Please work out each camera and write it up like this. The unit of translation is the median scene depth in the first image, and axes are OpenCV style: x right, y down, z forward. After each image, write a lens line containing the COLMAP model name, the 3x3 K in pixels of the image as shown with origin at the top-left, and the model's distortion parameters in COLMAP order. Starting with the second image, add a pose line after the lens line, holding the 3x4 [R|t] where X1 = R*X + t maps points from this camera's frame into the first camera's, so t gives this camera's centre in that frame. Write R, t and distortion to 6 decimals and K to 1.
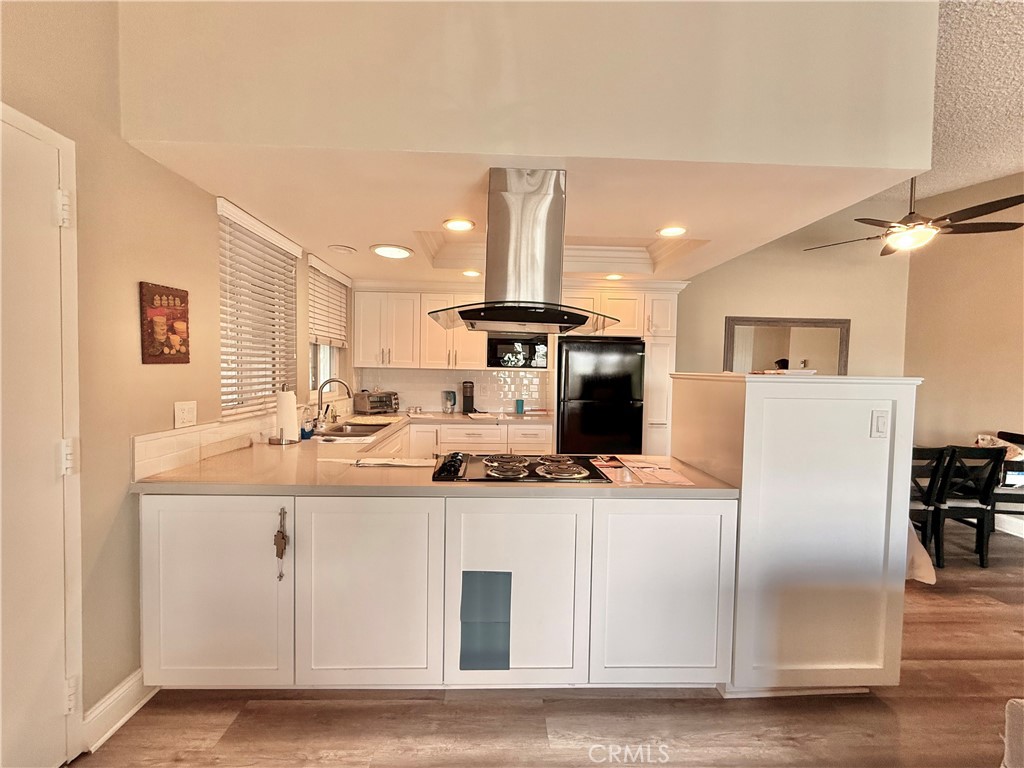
lens RADIAL K [[407.3, 0, 499.6], [0, 407.3, 385.8], [0, 0, 1]] dist [-0.000176, -0.000326]
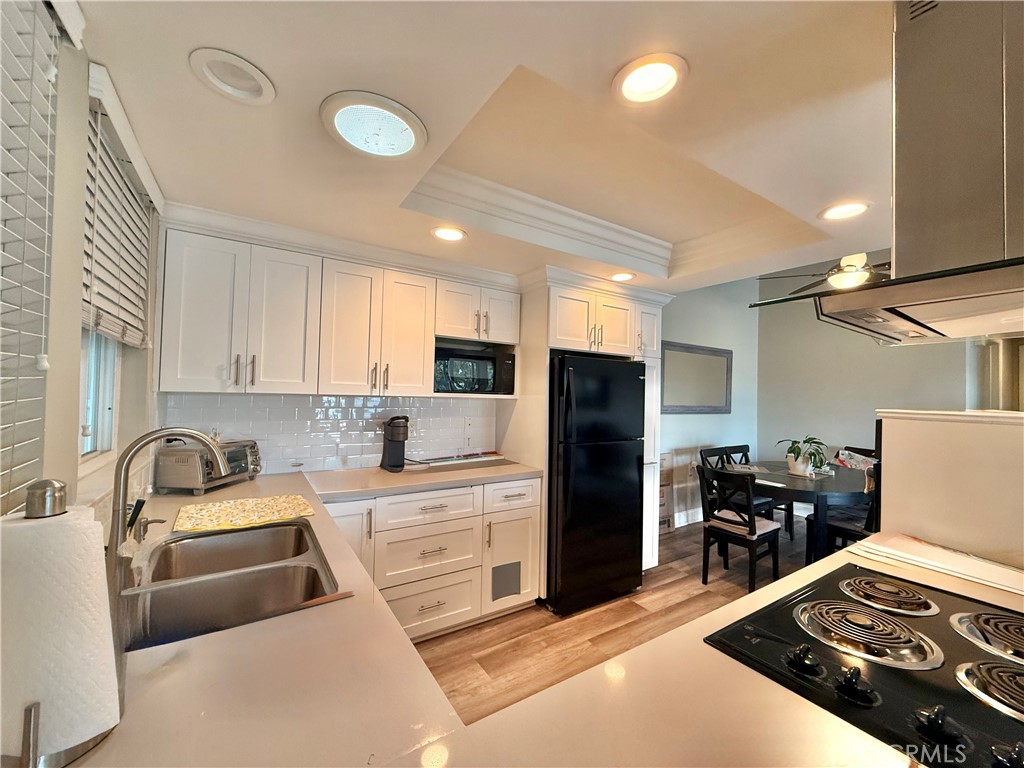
lens RADIAL K [[407.3, 0, 513.3], [0, 407.3, 386.1], [0, 0, 1]] dist [-0.000176, -0.000326]
pose [[0.851193, 0.011450, 0.524728, -0.523576], [0.011925, 0.999082, -0.041144, -0.058420], [-0.524718, 0.041279, 0.850275, 0.823935]]
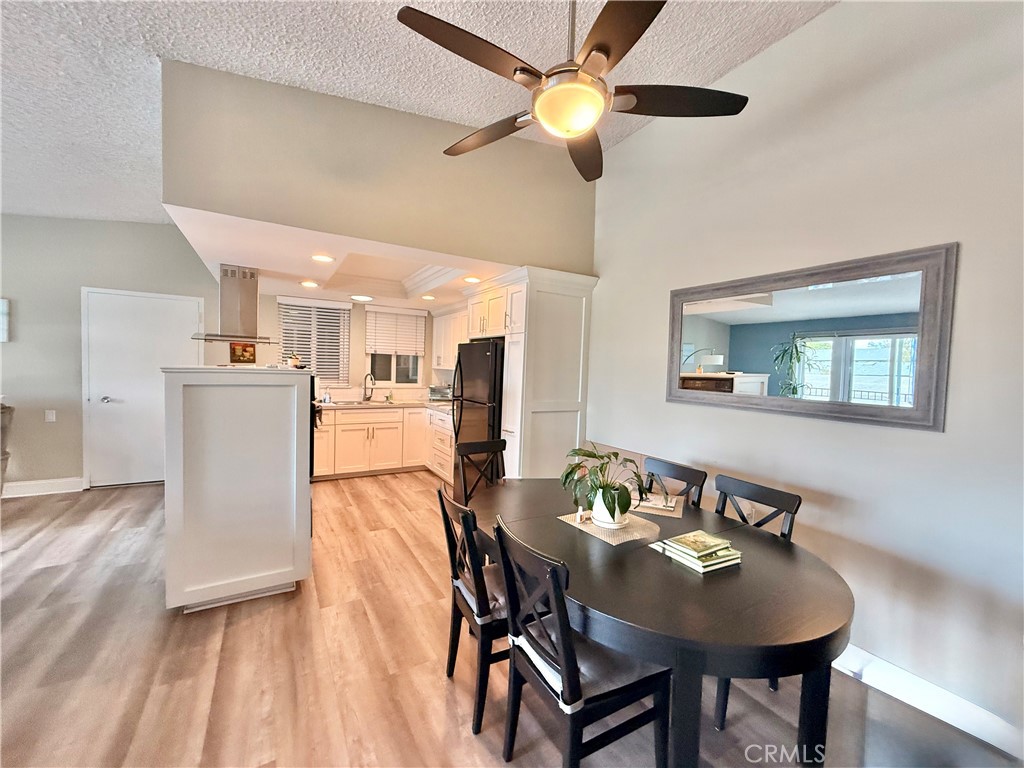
lens RADIAL K [[407.3, 0, 514.6], [0, 407.3, 384.9], [0, 0, 1]] dist [-0.000176, -0.000326]
pose [[0.490897, 0.035892, -0.870478, 2.158372], [-0.058934, 0.998230, 0.007924, -0.030362], [0.869222, 0.047411, 0.492143, 1.063177]]
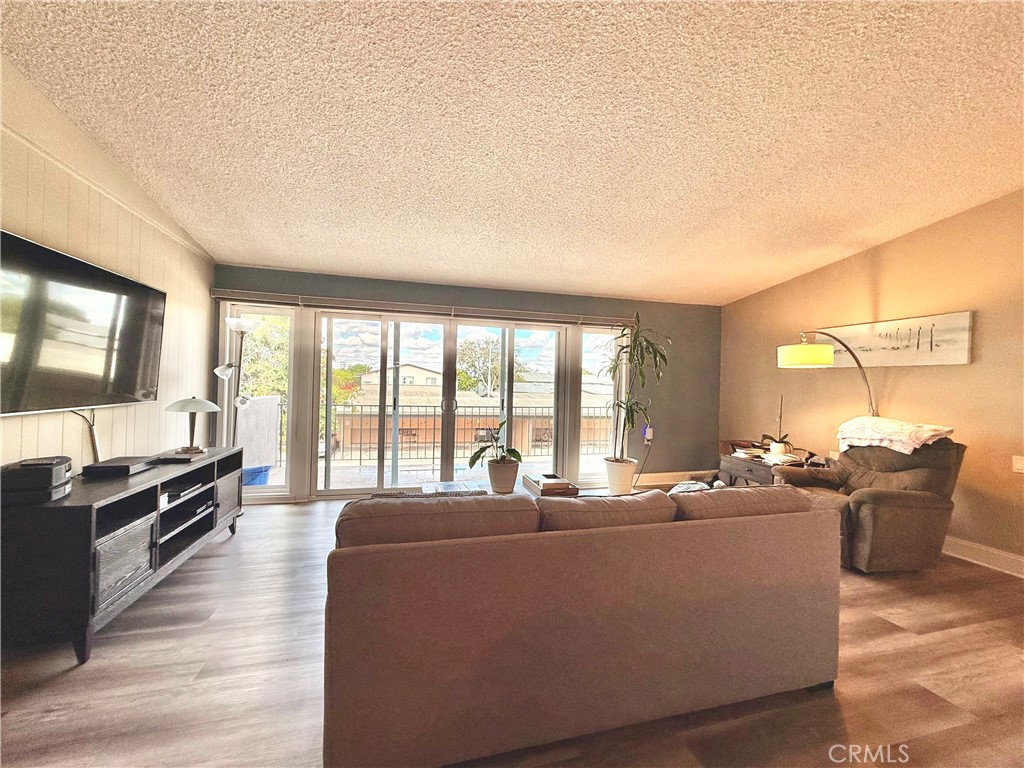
lens RADIAL K [[407.3, 0, 512.3], [0, 407.3, 384.8], [0, 0, 1]] dist [-0.000176, -0.000326]
pose [[-0.969852, -0.041657, -0.240108, 1.363291], [-0.050870, 0.998183, 0.032299, 0.040402], [0.238326, 0.043539, -0.970209, 1.009092]]
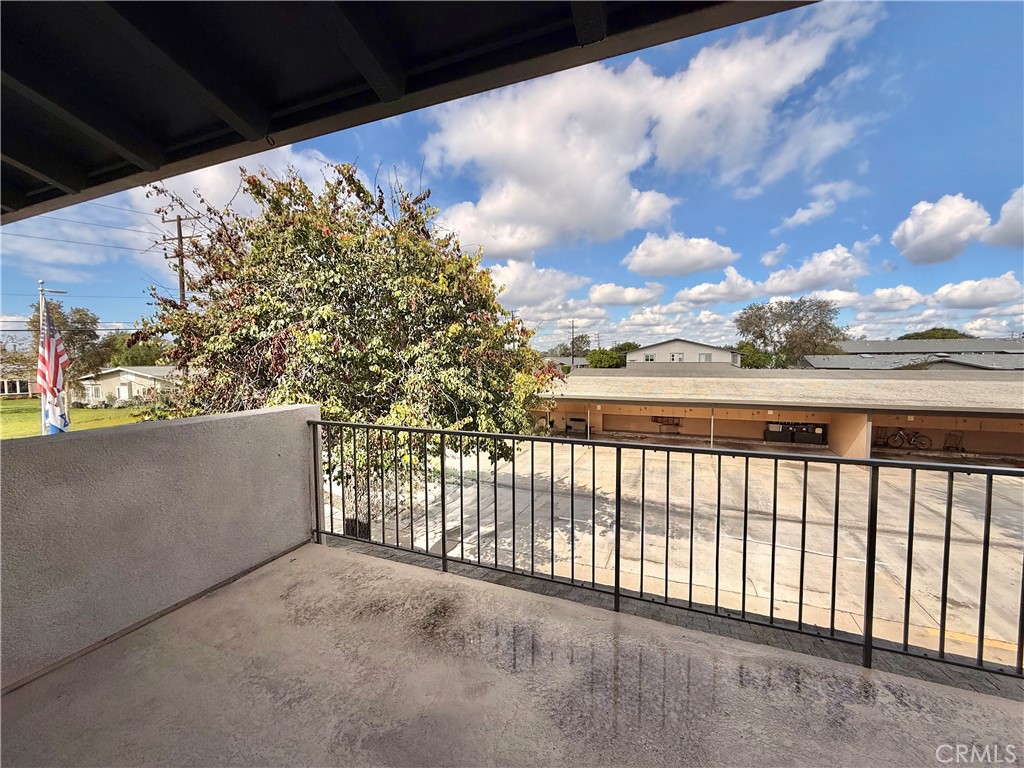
lens RADIAL K [[407.3, 0, 508.5], [0, 407.3, 383.2], [0, 0, 1]] dist [-0.000176, -0.000326]
pose [[-0.917088, -0.030929, 0.397483, 1.001226], [0.008225, 0.995306, 0.096425, 0.085386], [-0.398600, 0.091699, -0.912529, -1.260071]]
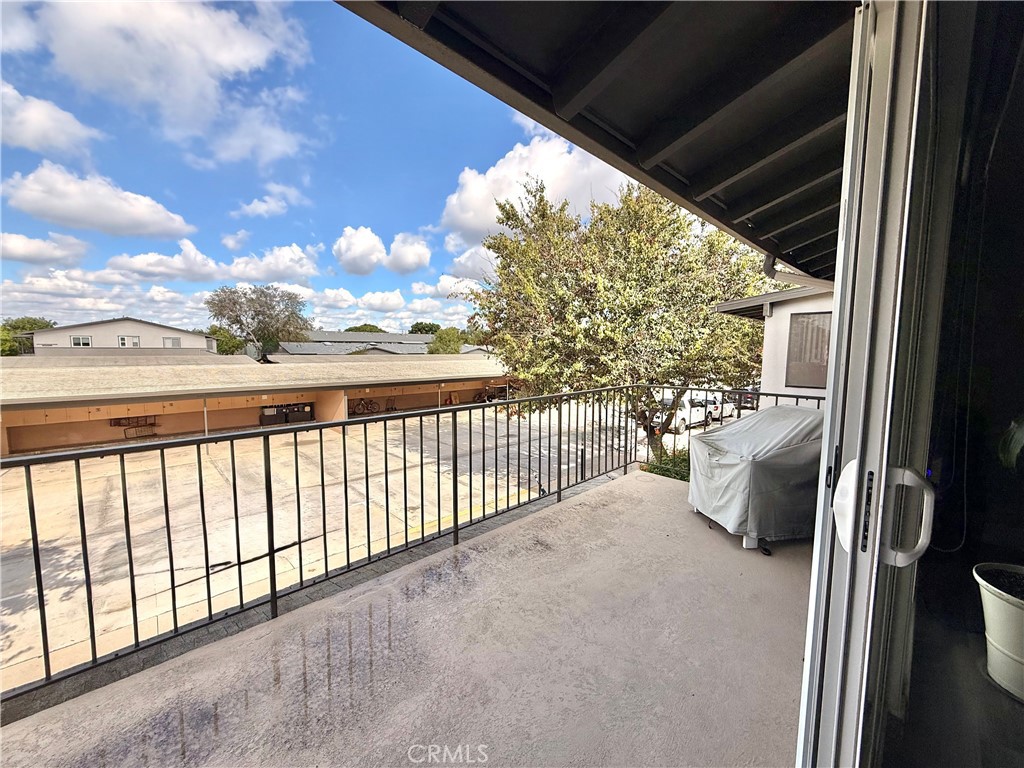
lens RADIAL K [[407.3, 0, 514.0], [0, 407.3, 380.7], [0, 0, 1]] dist [-0.000176, -0.000326]
pose [[-0.730975, 0.036277, -0.681439, 1.448351], [-0.043821, 0.994030, 0.099925, 0.111777], [0.680995, 0.102904, -0.725021, -1.269241]]
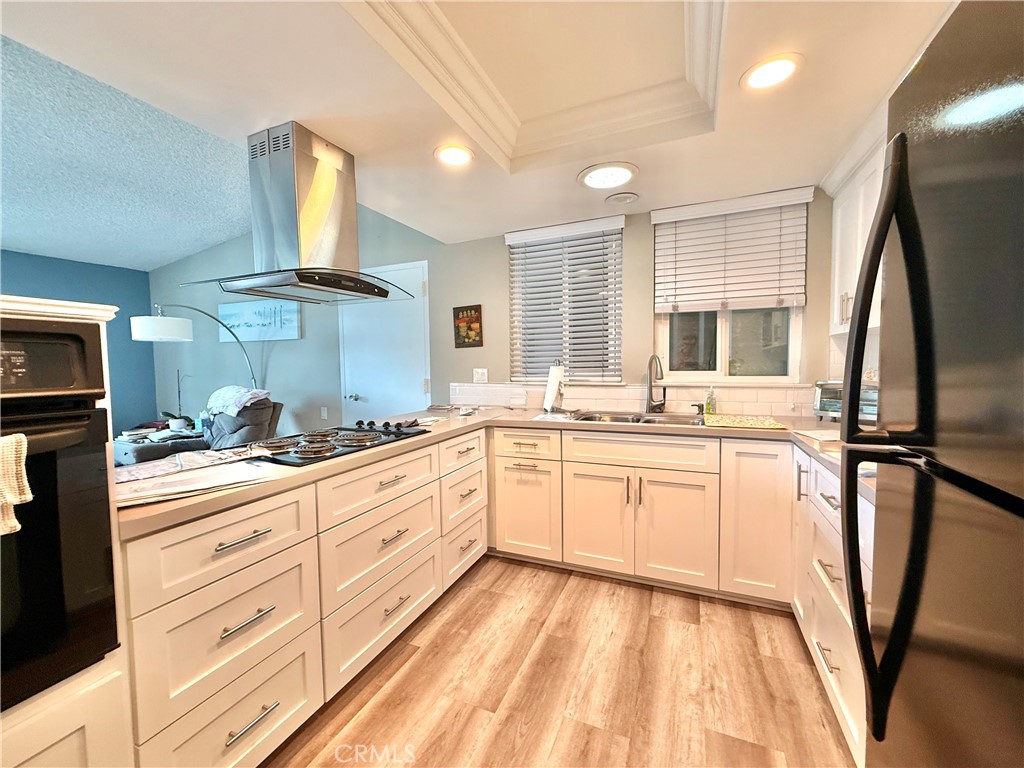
lens RADIAL K [[407.3, 0, 513.3], [0, 407.3, 384.4], [0, 0, 1]] dist [-0.000176, -0.000326]
pose [[-0.419204, 0.035388, -0.907202, 0.678749], [-0.028504, 0.998234, 0.052111, 0.010476], [0.907445, 0.047704, -0.417455, 1.676242]]
